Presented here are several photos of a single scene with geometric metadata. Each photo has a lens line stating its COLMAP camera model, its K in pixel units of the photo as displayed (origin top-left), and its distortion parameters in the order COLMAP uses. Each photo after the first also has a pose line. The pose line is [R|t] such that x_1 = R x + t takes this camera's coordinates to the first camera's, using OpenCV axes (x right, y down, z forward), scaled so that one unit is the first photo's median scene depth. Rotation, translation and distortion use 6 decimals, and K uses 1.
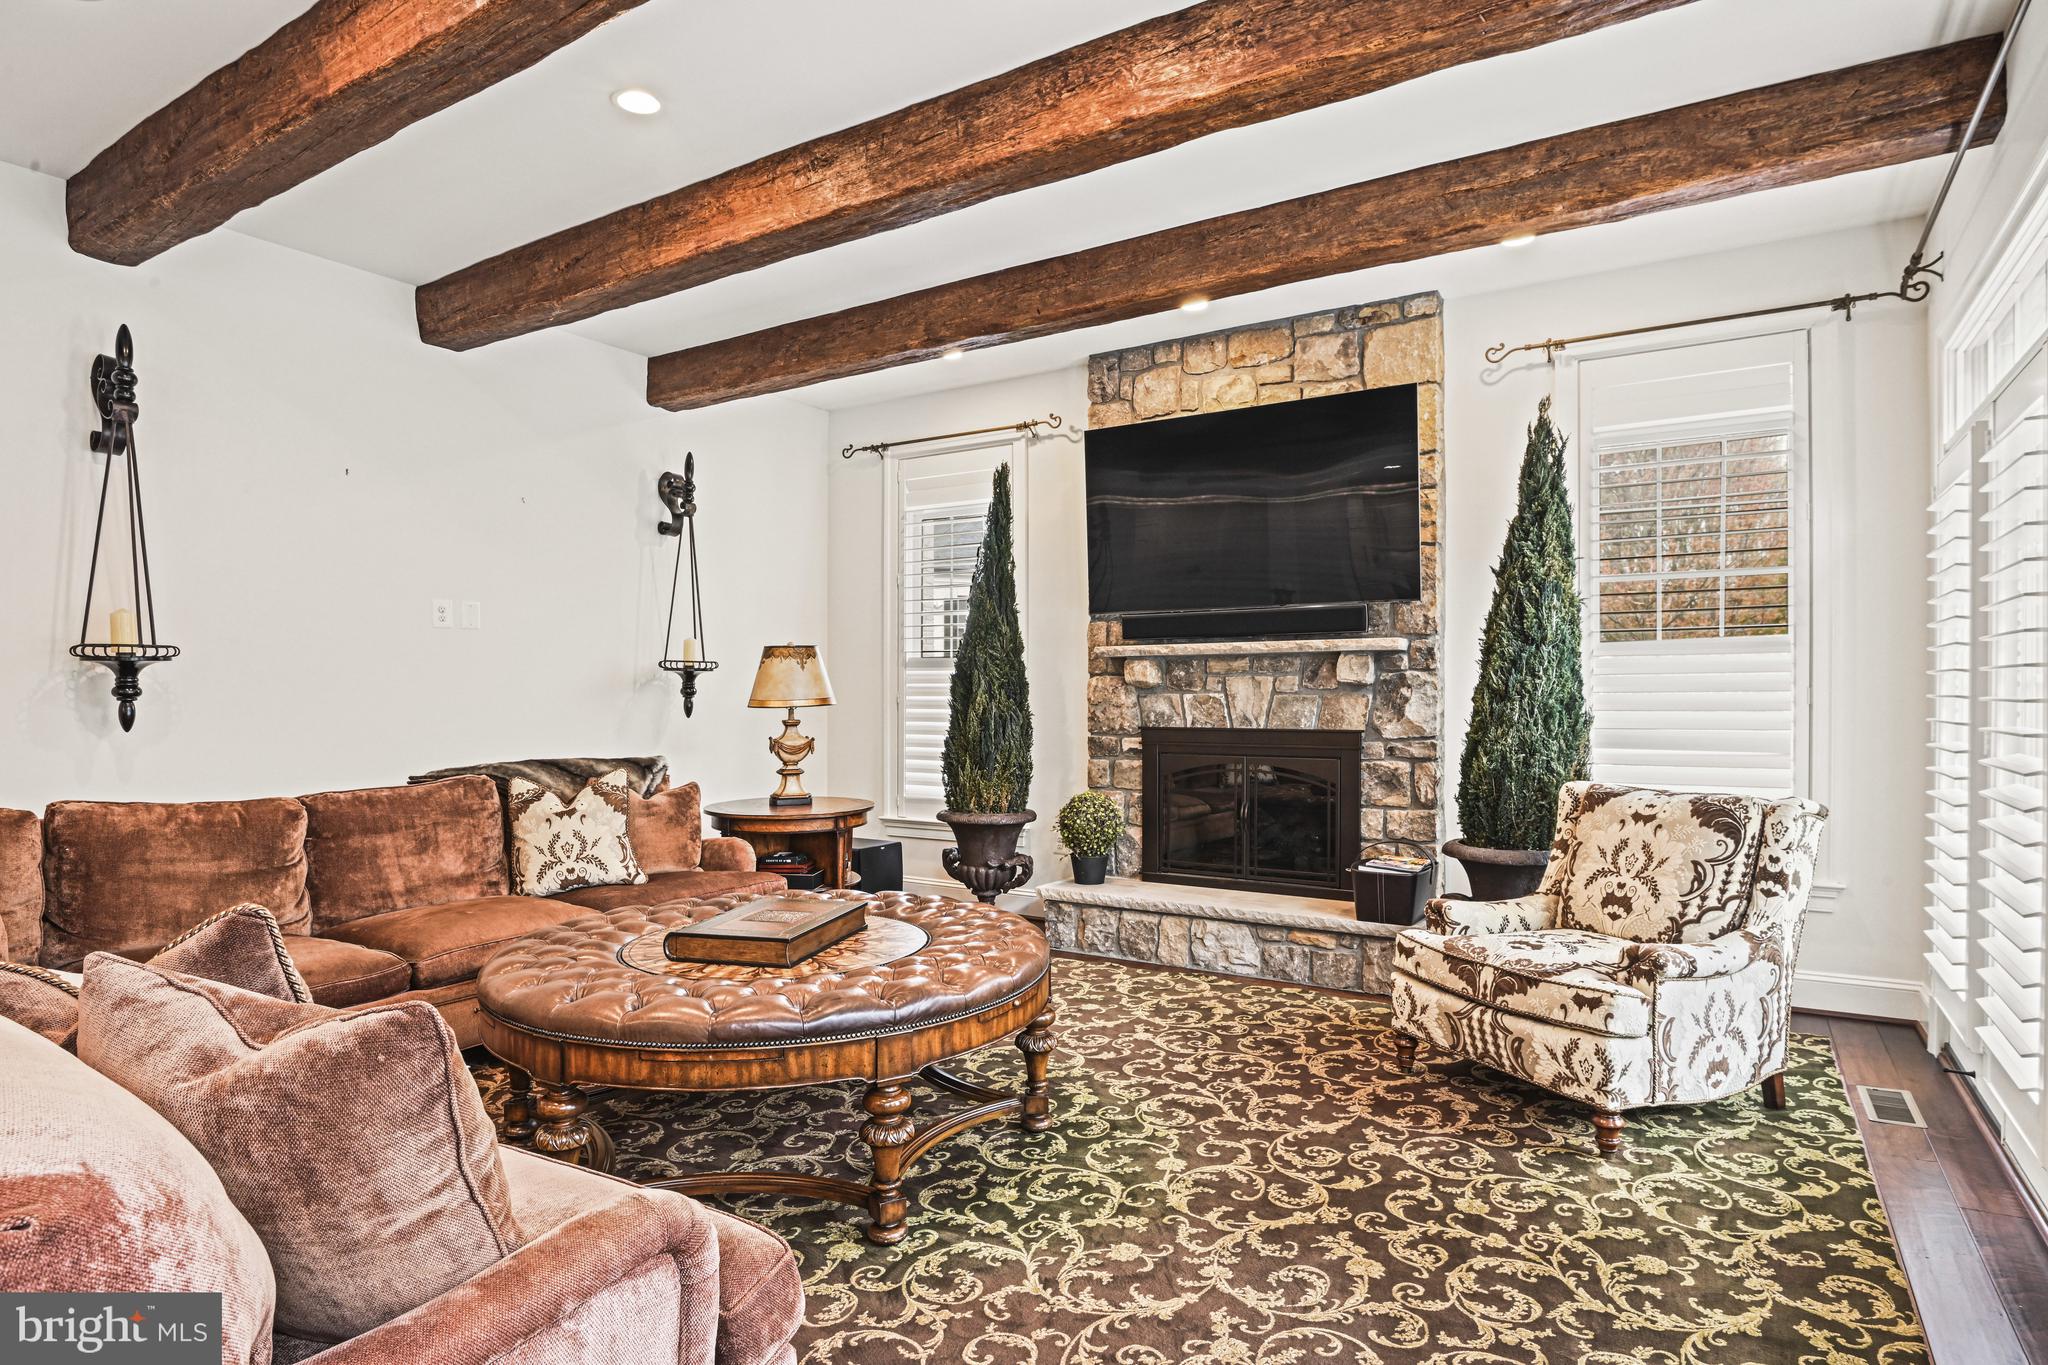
lens RADIAL K [[1107.8, 0, 1026.8], [0, 1107.8, 705.2], [0, 0, 1]] dist [-0.017398, -0.000250]
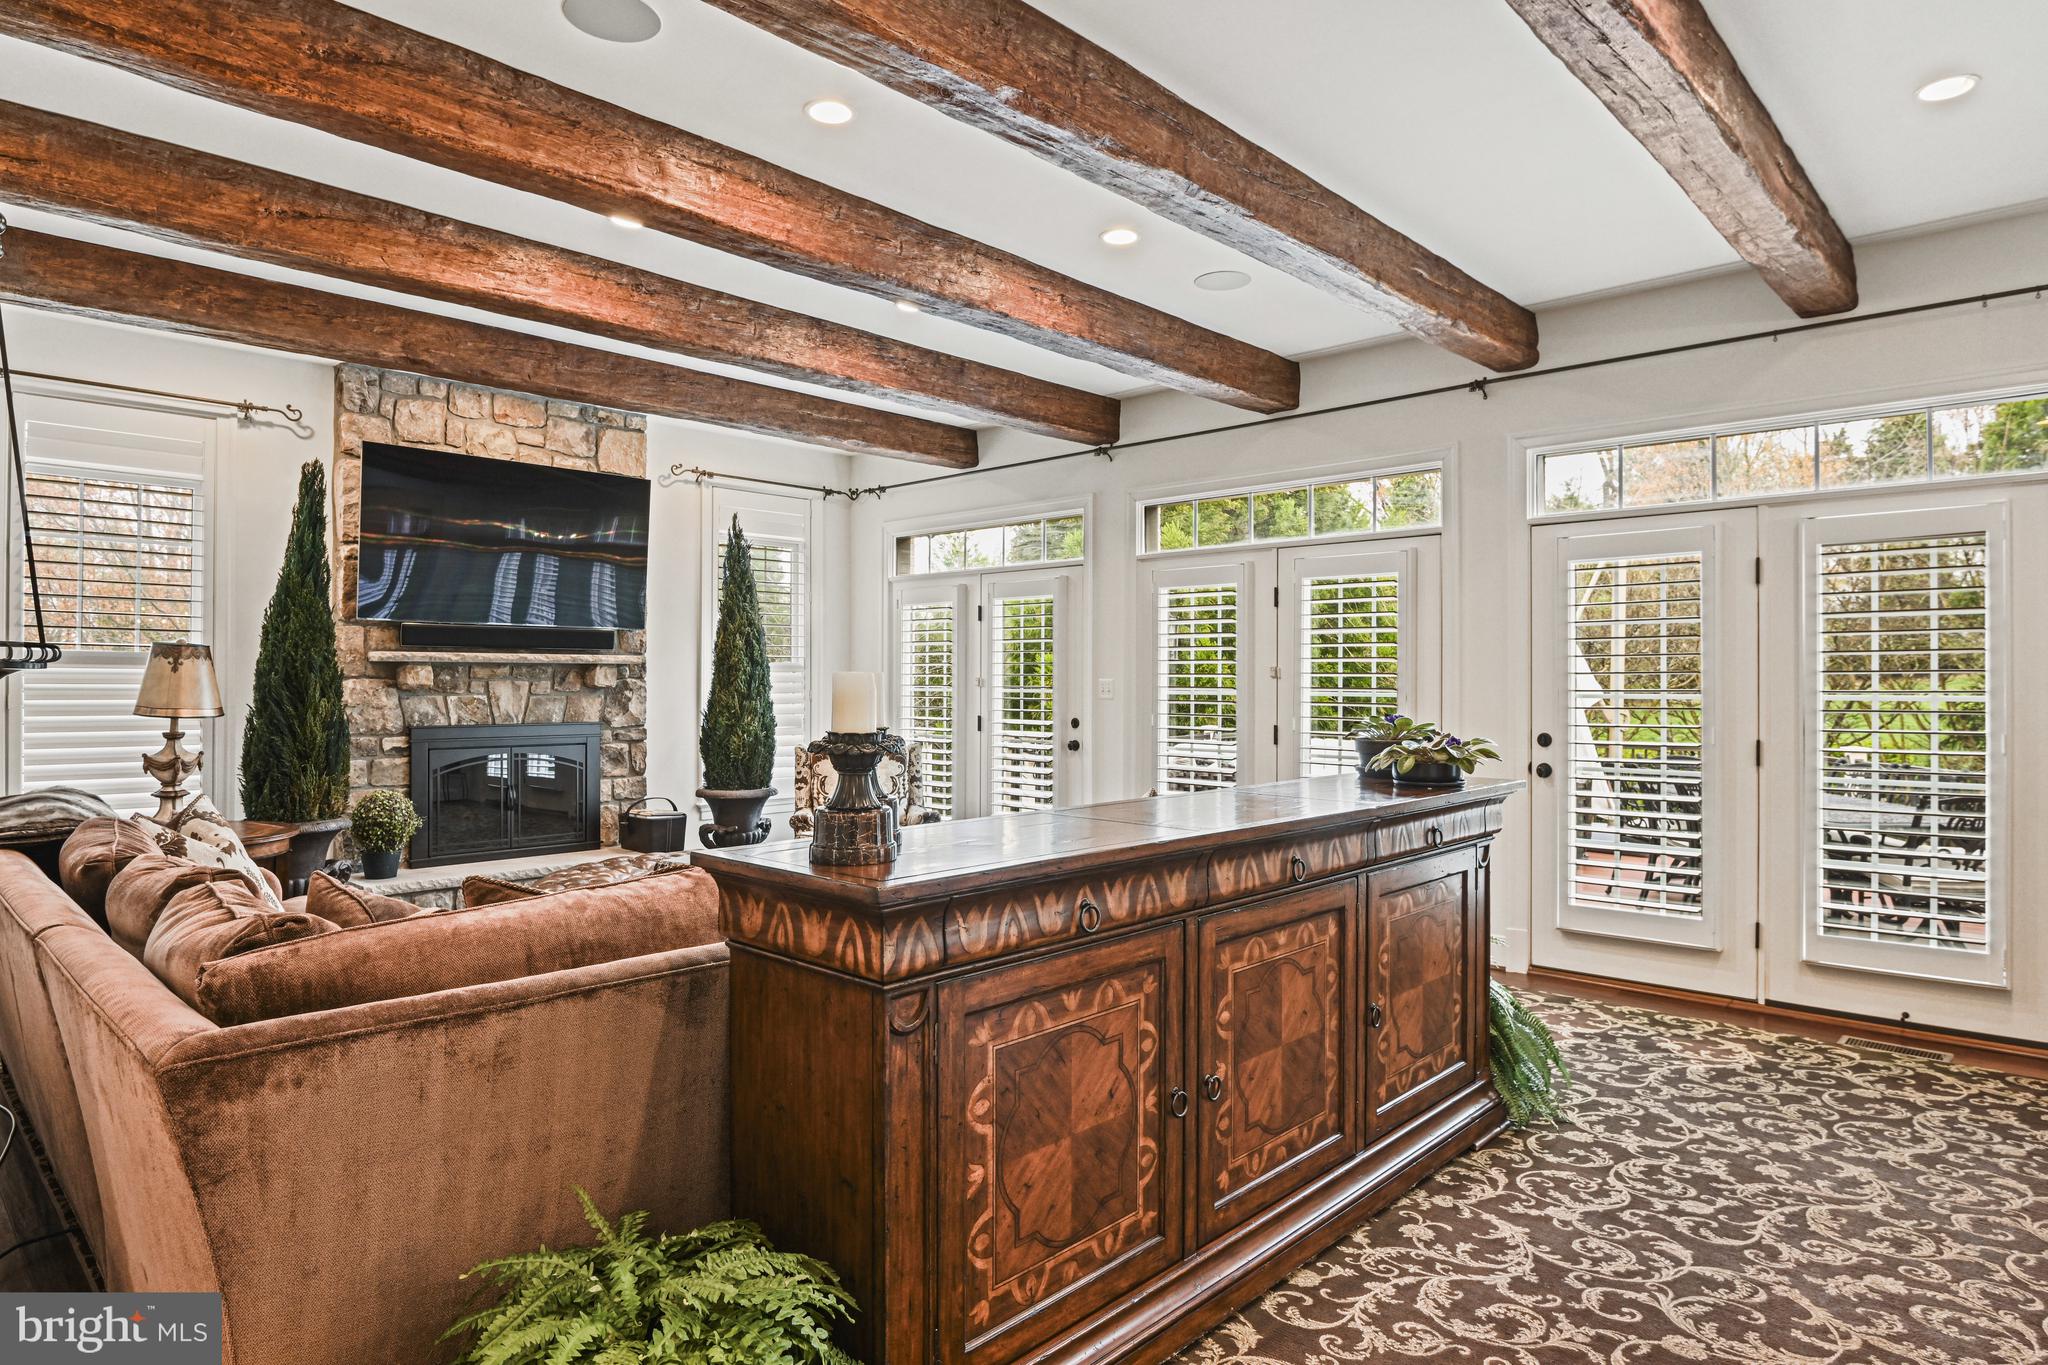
lens RADIAL K [[1162.7, 0, 1024.0], [0, 1162.7, 682.5], [0, 0, 1]] dist [-0.000562, -0.000173]
pose [[0.202034, 0.001447, 0.979377, -0.945918], [0.005462, 0.999982, -0.002604, -0.018399], [-0.979363, 0.005876, 0.202023, 0.194905]]
